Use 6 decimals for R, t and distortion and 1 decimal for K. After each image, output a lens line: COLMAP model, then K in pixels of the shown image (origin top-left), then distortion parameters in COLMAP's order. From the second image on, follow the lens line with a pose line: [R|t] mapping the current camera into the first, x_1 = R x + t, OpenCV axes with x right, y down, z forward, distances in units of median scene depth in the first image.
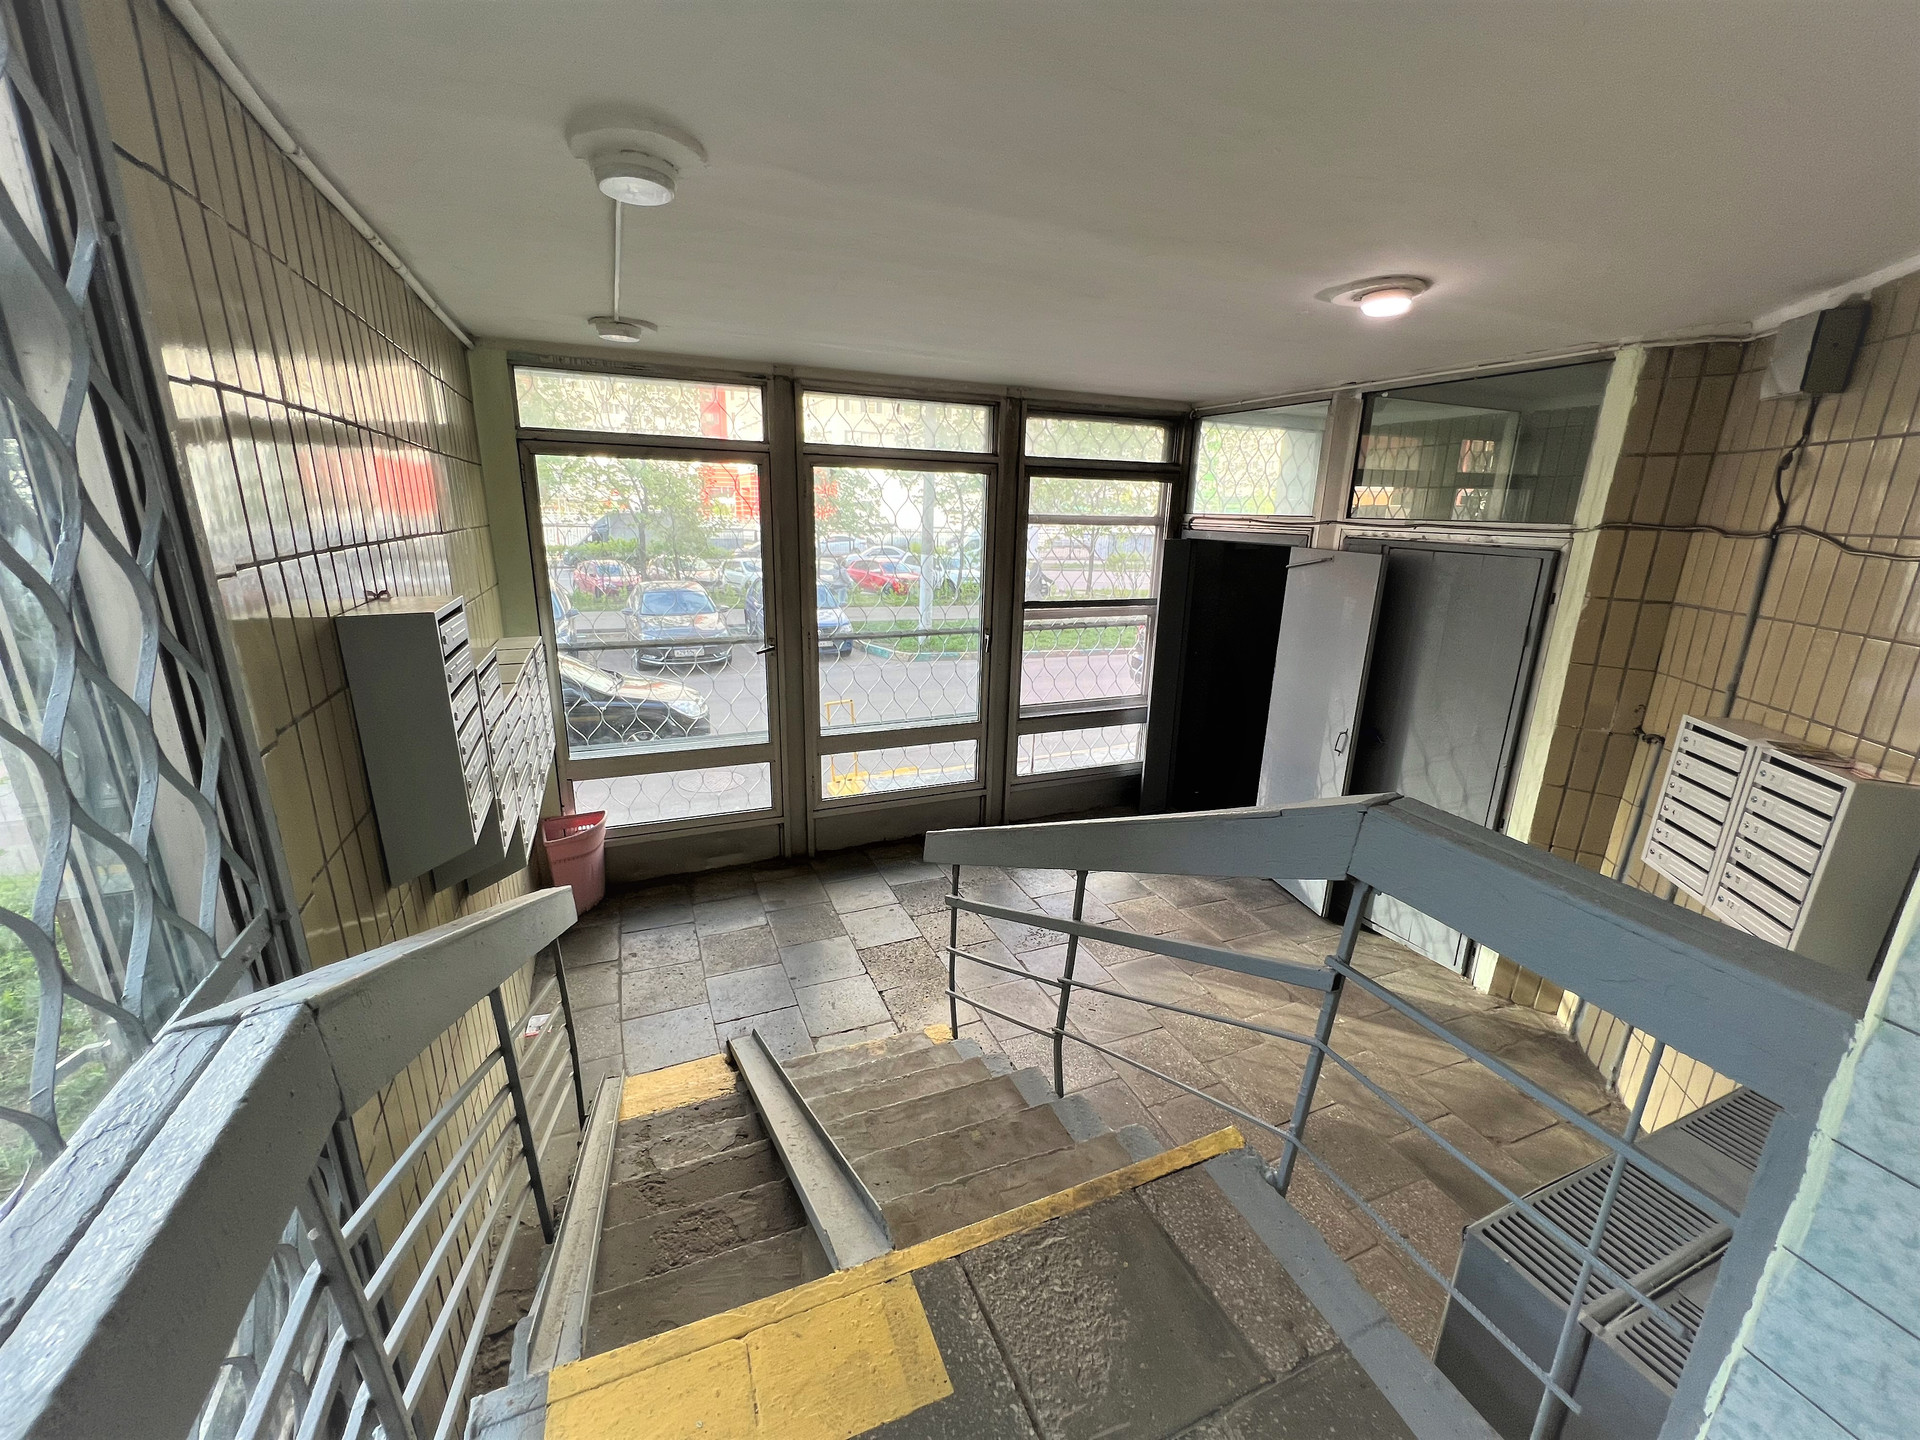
lens RADIAL K [[767.5, 0, 955.3], [0, 767.5, 720.2], [0, 0, 1]] dist [-0.001793, 0.000153]
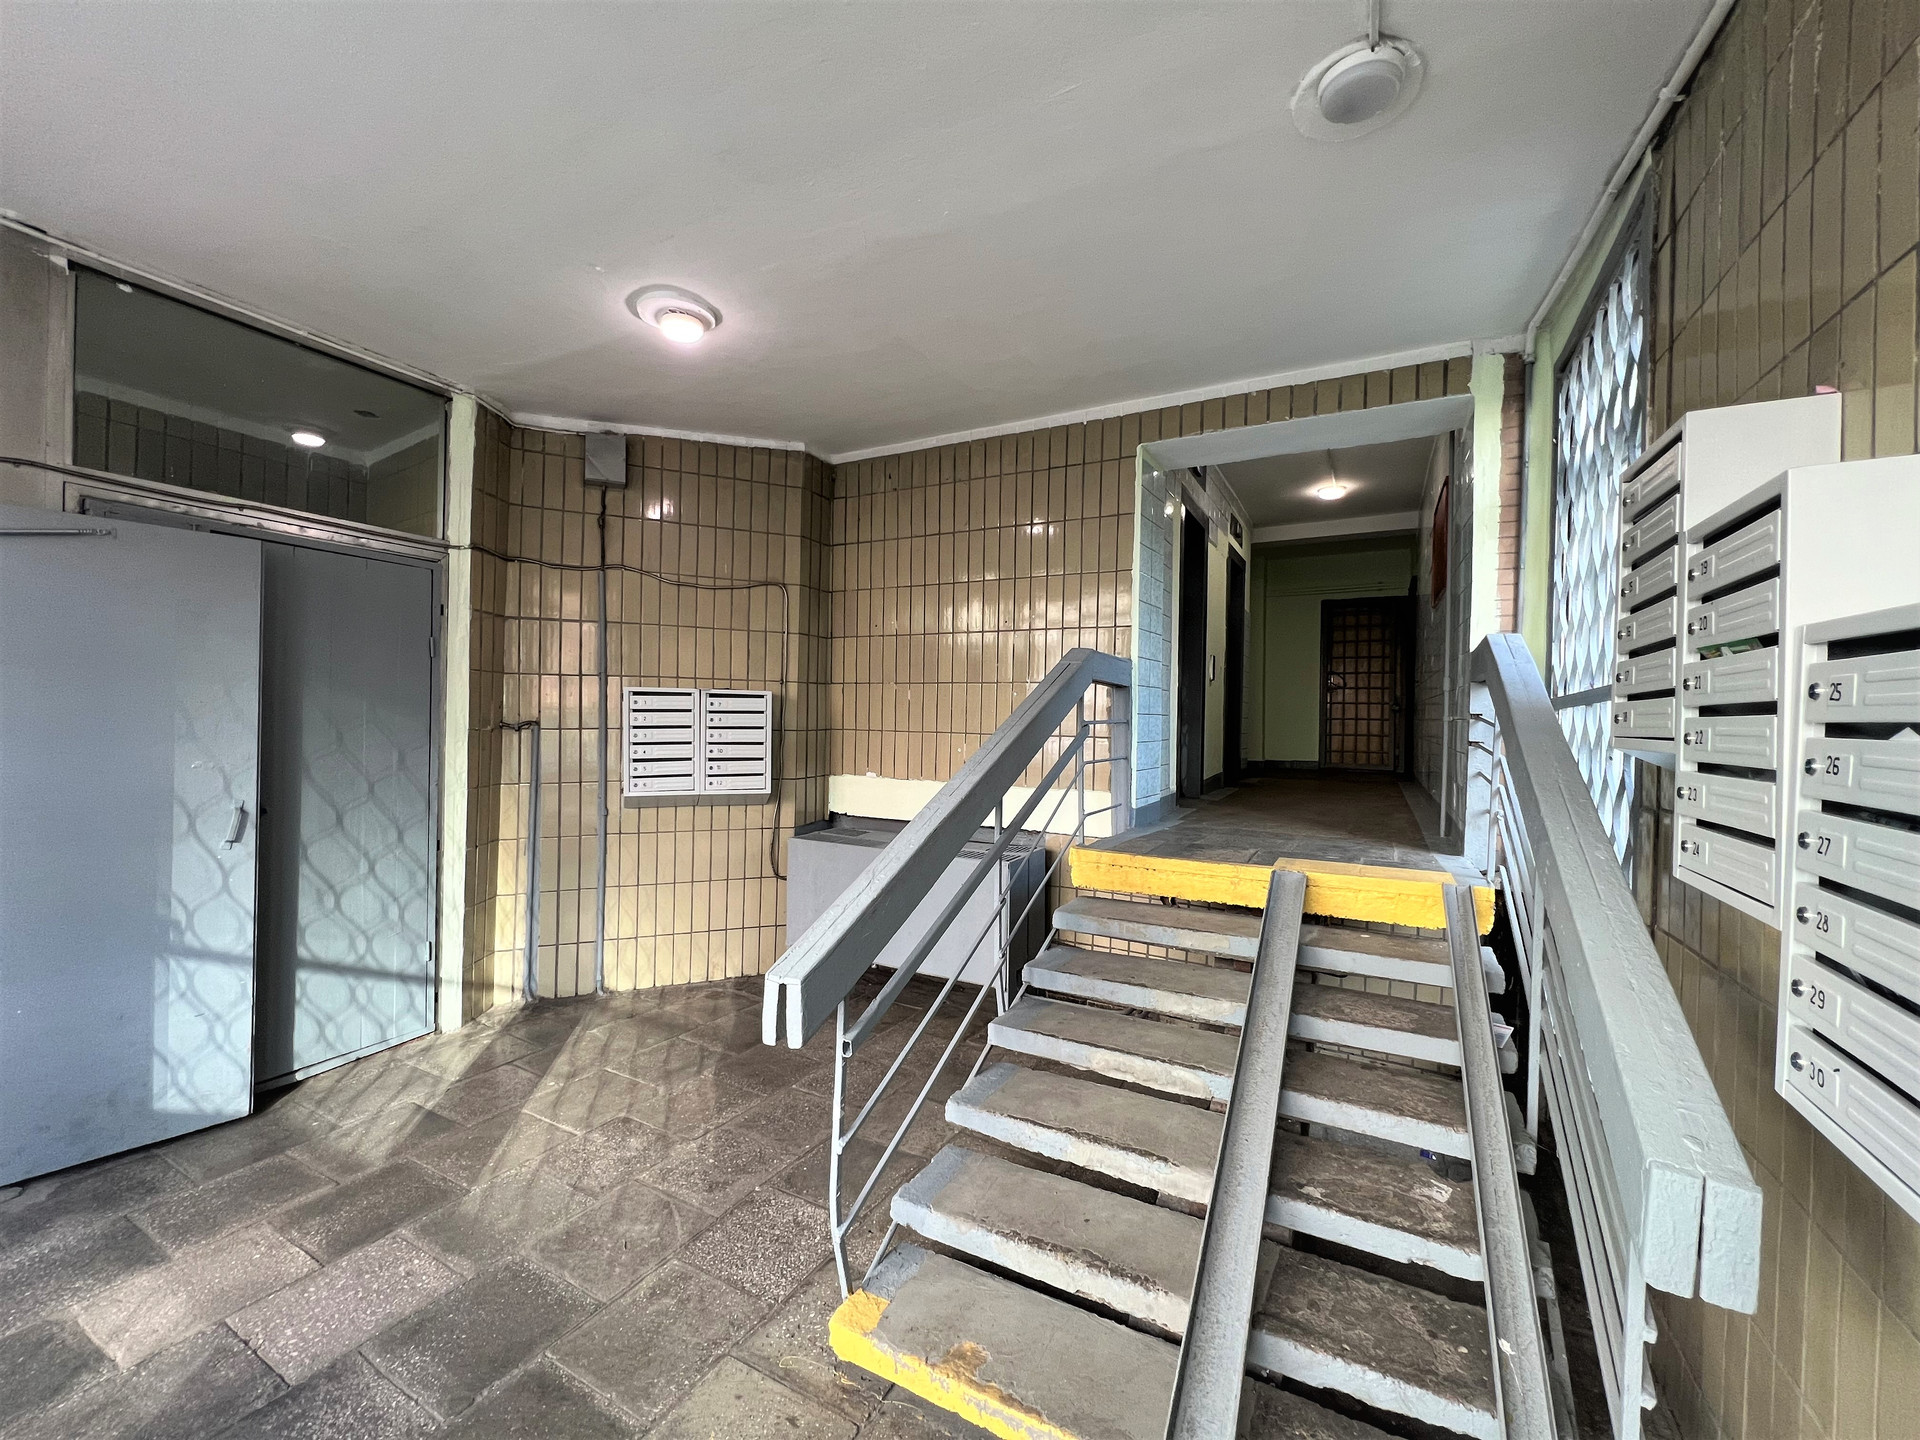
lens RADIAL K [[767.5, 0, 956.7], [0, 767.5, 723.7], [0, 0, 1]] dist [-0.001793, 0.000153]
pose [[-0.630286, -0.030915, 0.775747, -0.478800], [0.185087, 0.964413, 0.188814, -0.079913], [-0.753978, 0.262588, -0.602134, 1.181967]]
